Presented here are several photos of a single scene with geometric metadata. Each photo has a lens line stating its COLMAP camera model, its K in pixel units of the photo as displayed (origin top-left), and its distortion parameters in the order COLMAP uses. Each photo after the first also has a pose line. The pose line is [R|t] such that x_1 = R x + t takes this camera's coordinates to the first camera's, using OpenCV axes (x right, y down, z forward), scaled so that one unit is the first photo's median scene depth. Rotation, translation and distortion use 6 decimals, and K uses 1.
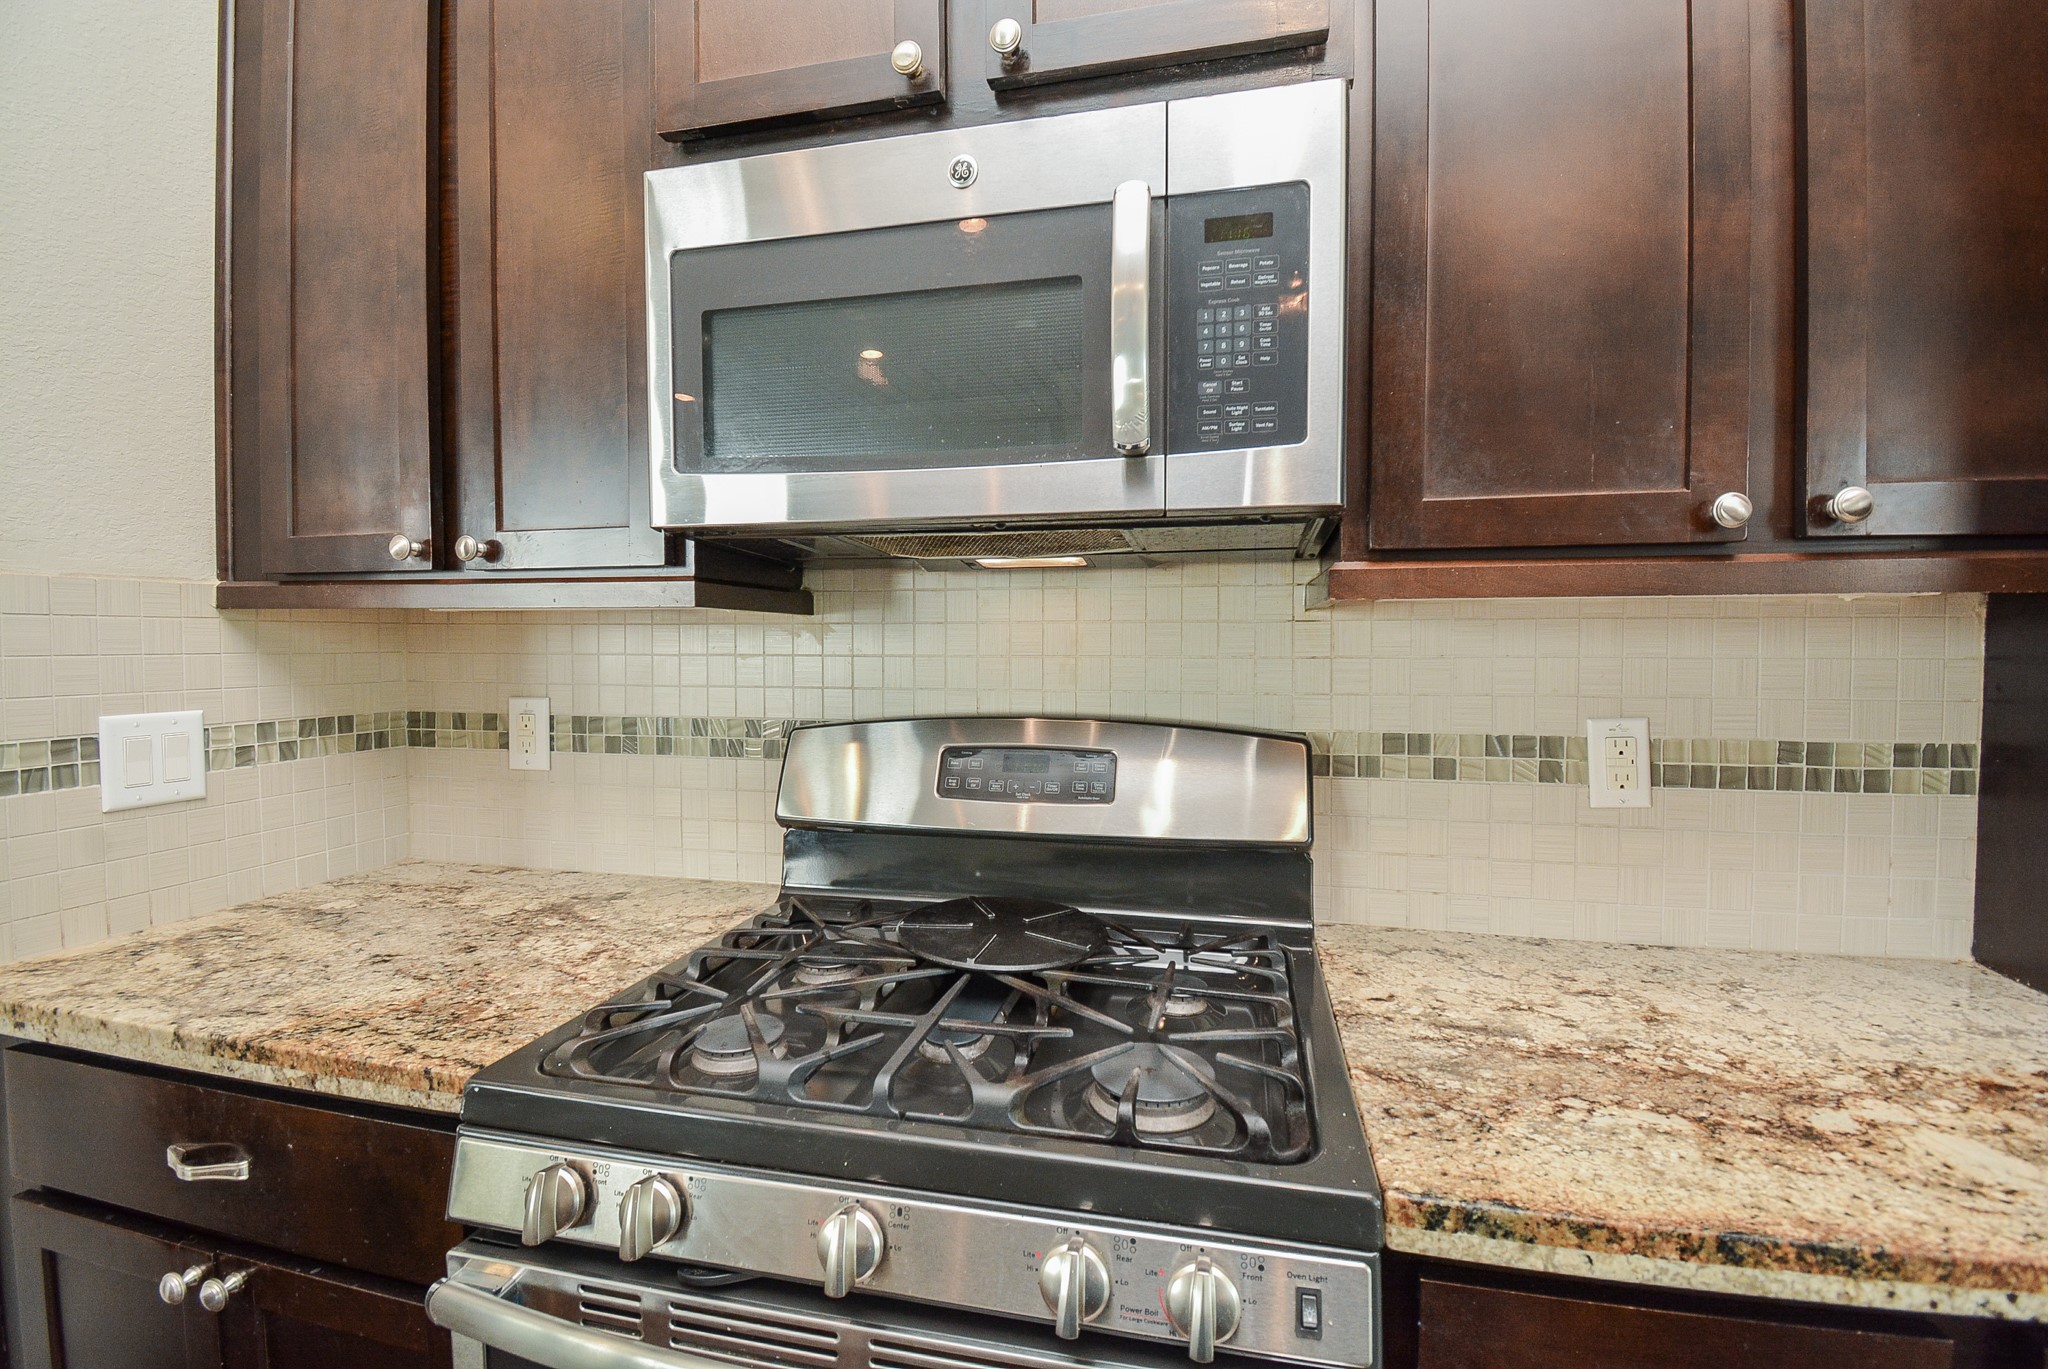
lens RADIAL K [[907.6, 0, 1012.5], [0, 907.6, 667.3], [0, 0, 1]] dist [0.004505, -0.005638]
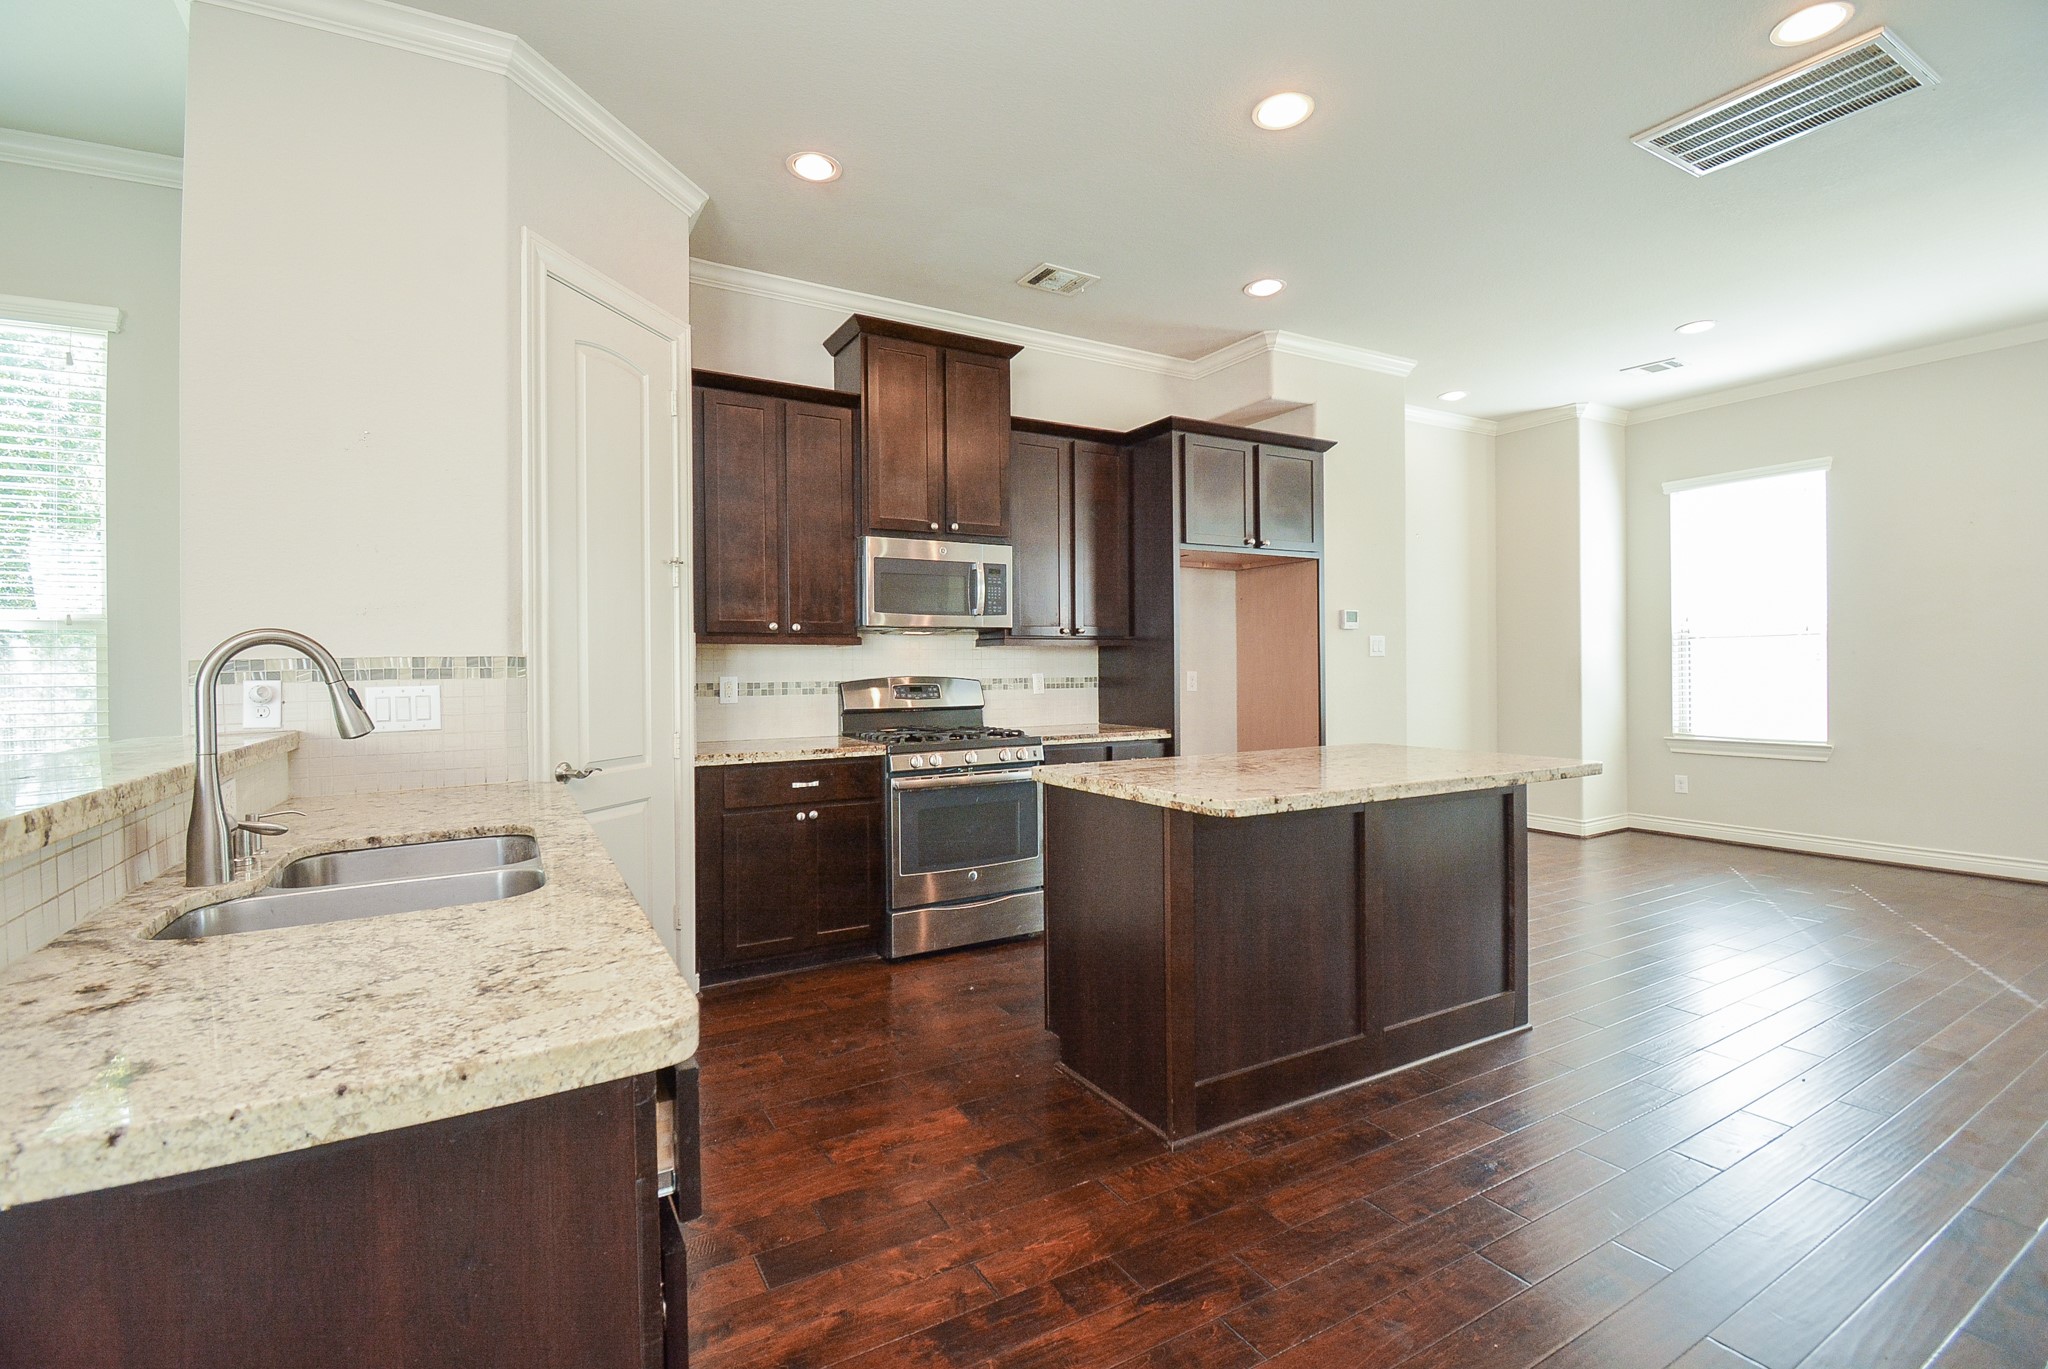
lens RADIAL K [[907.6, 0, 1029.4], [0, 907.6, 673.7], [0, 0, 1]] dist [0.004505, -0.005638]
pose [[0.729604, -0.017634, 0.683643, -2.257333], [0.020797, 0.999777, 0.003593, 0.044271], [-0.683554, 0.011596, 0.729808, -2.054106]]
